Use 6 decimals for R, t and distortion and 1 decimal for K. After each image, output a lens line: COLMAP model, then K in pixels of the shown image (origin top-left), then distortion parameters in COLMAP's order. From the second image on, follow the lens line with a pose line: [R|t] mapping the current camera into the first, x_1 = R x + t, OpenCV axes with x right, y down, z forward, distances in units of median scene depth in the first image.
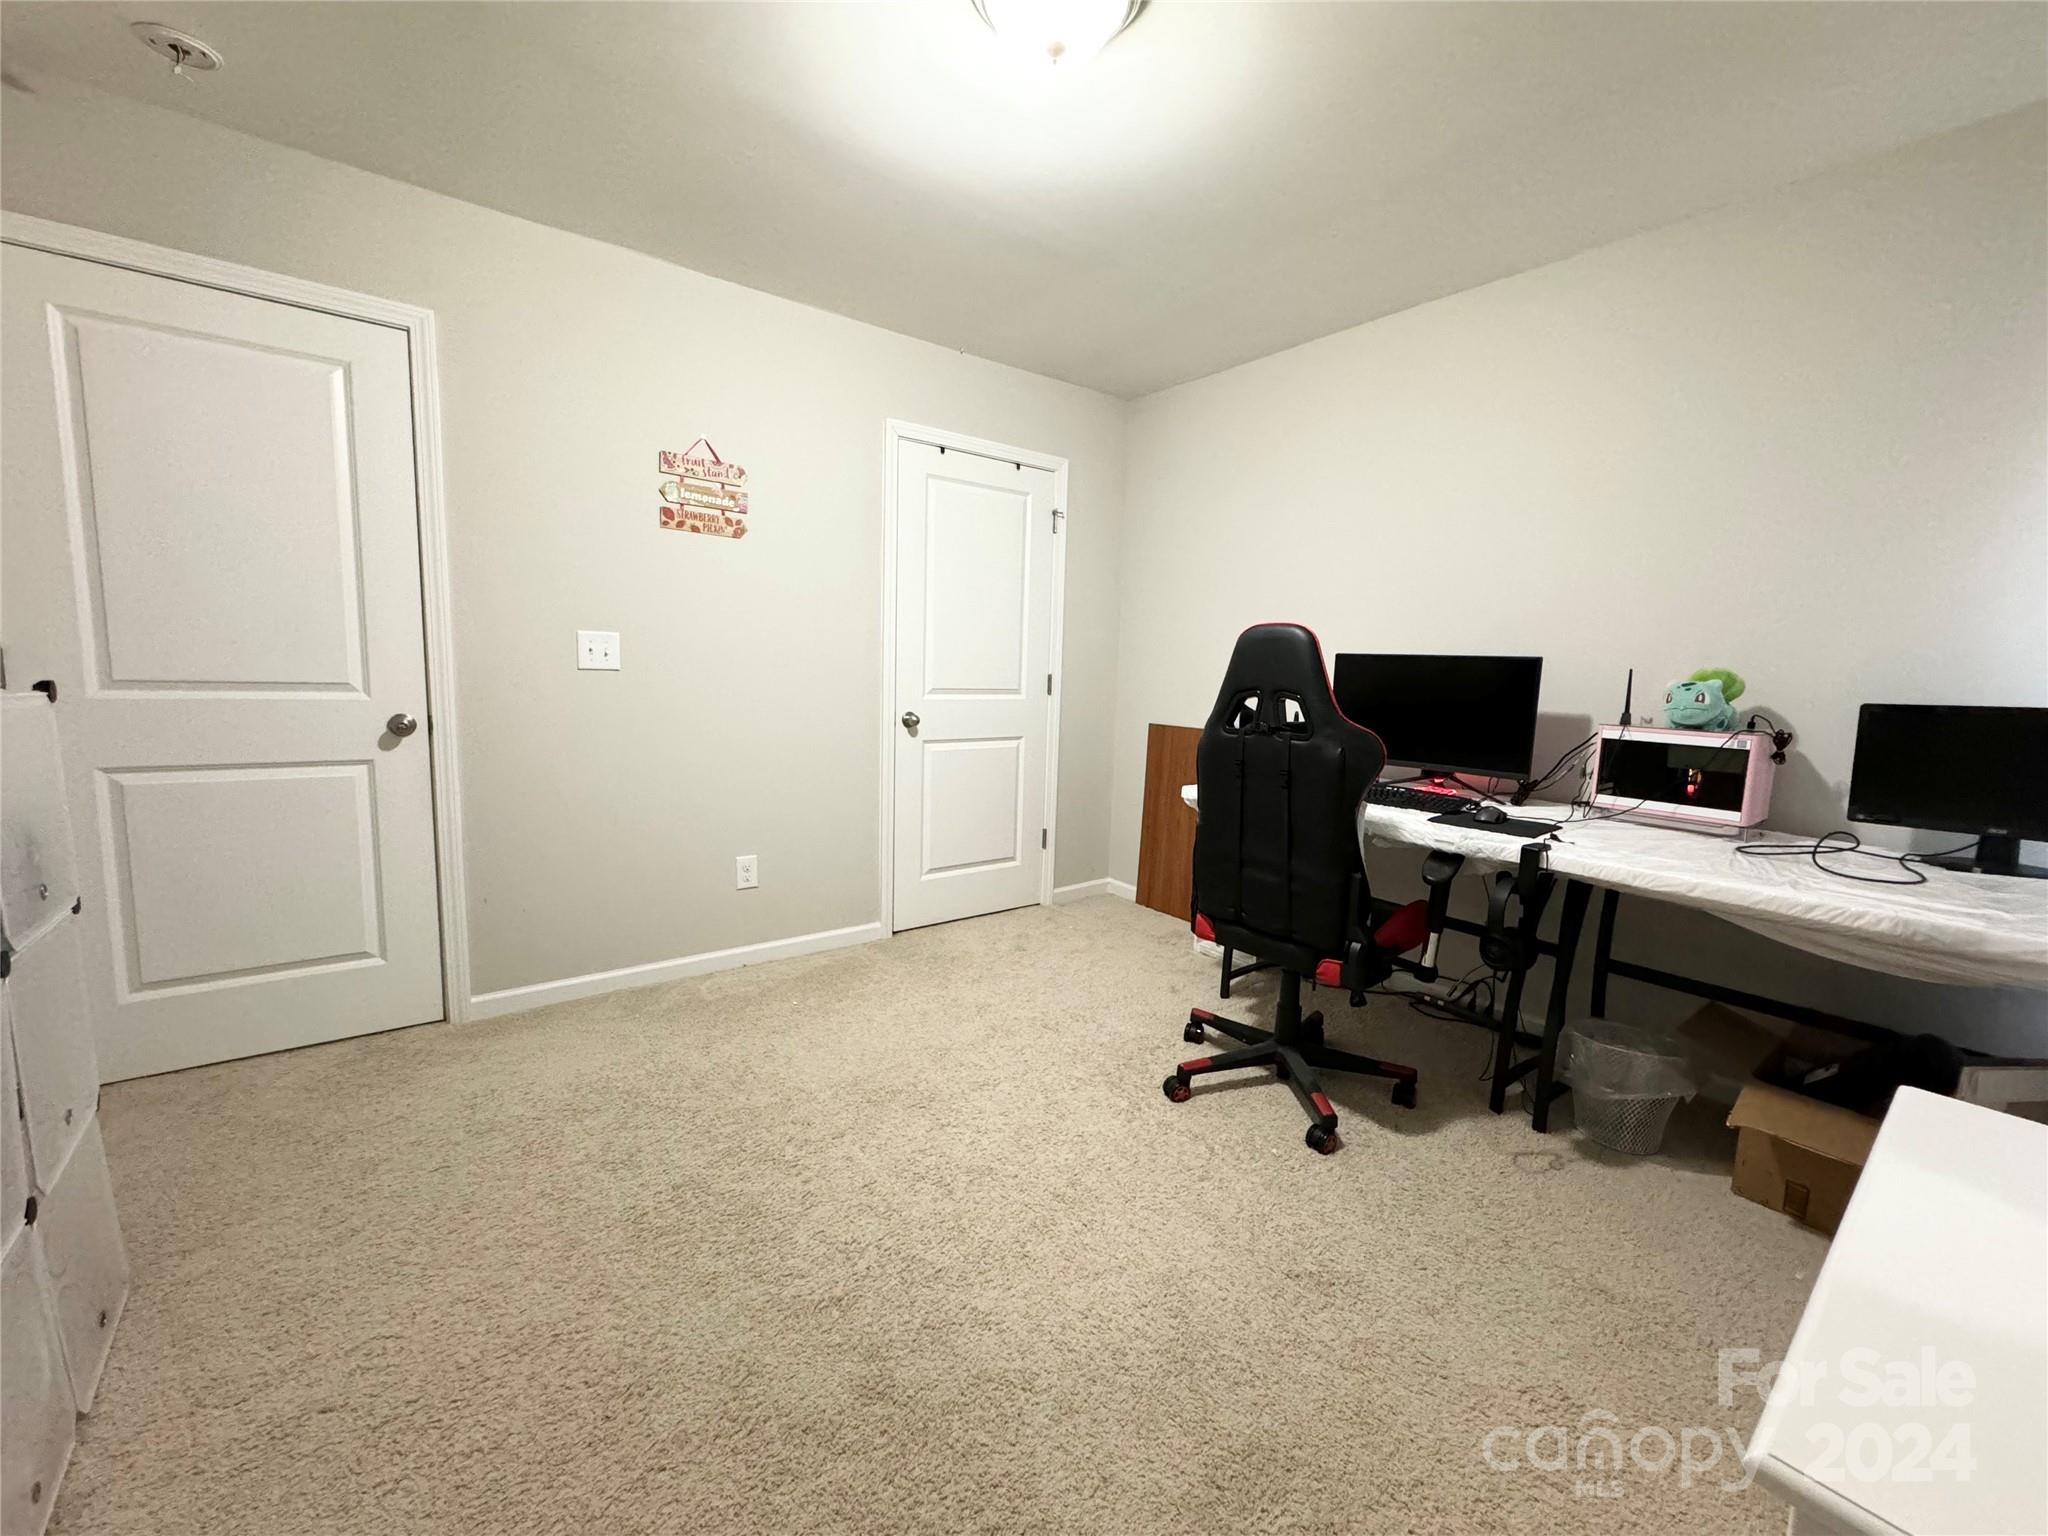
lens RADIAL K [[814.8, 0, 1015.6], [0, 814.8, 749.2], [0, 0, 1]] dist [-0.002528, 0.000361]
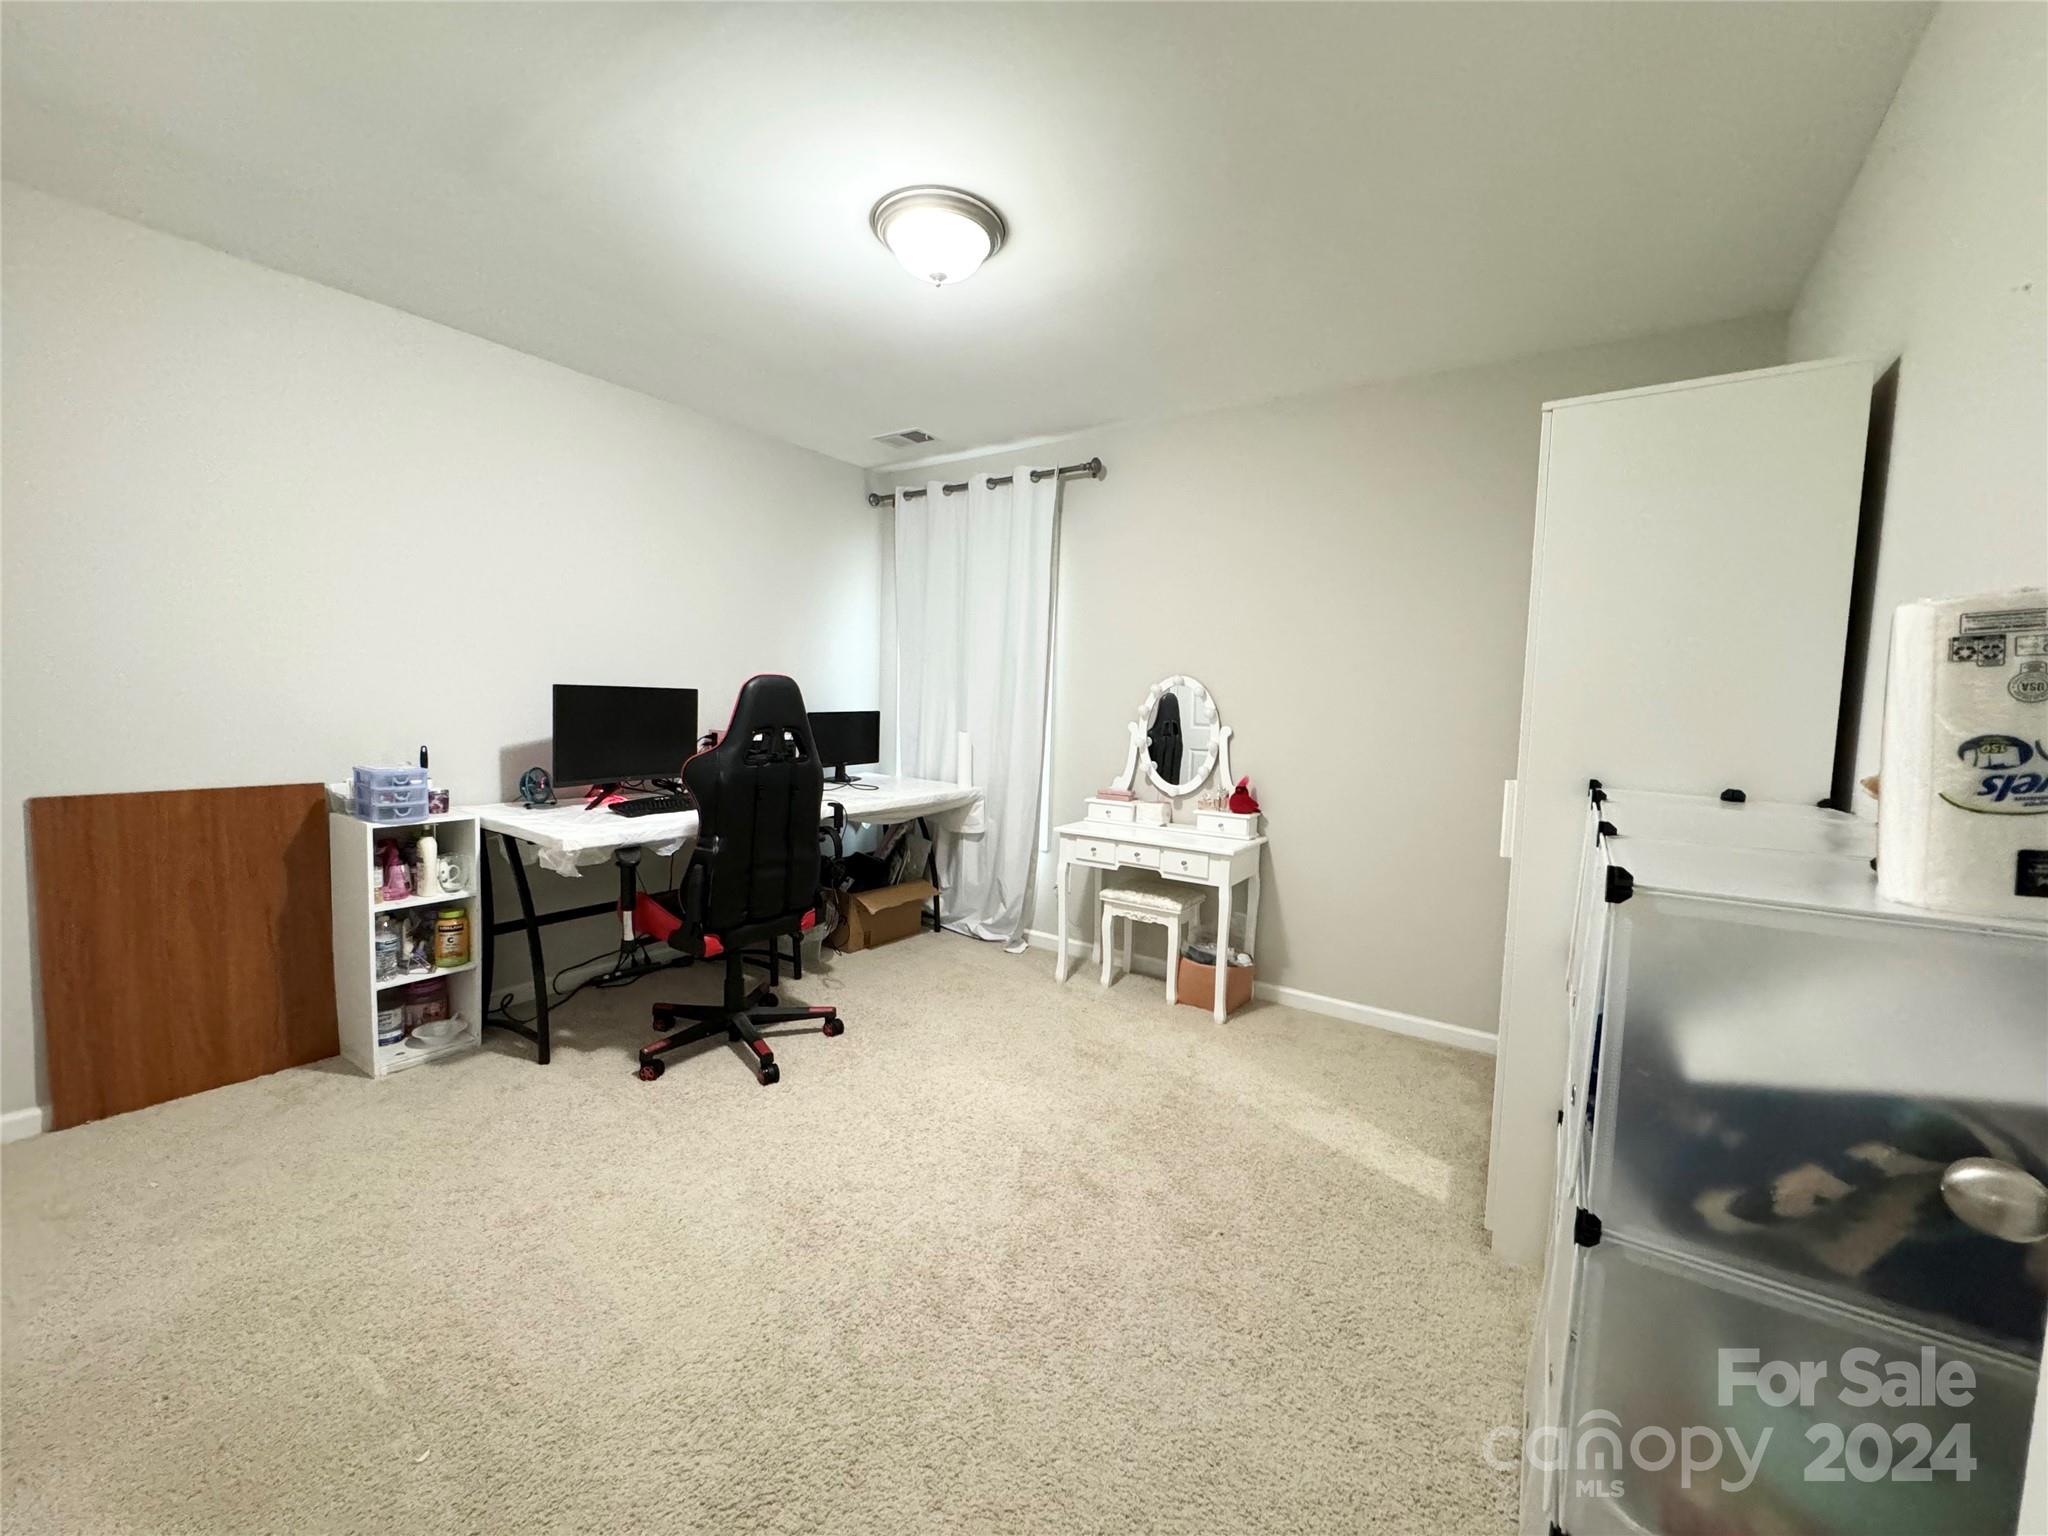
lens RADIAL K [[814.8, 0, 1020.6], [0, 814.8, 766.9], [0, 0, 1]] dist [-0.002528, 0.000361]
pose [[-0.302294, -0.118473, 0.945824, -0.813282], [0.061619, 0.987742, 0.143418, -0.135262], [-0.951221, 0.101635, -0.291288, 0.808219]]
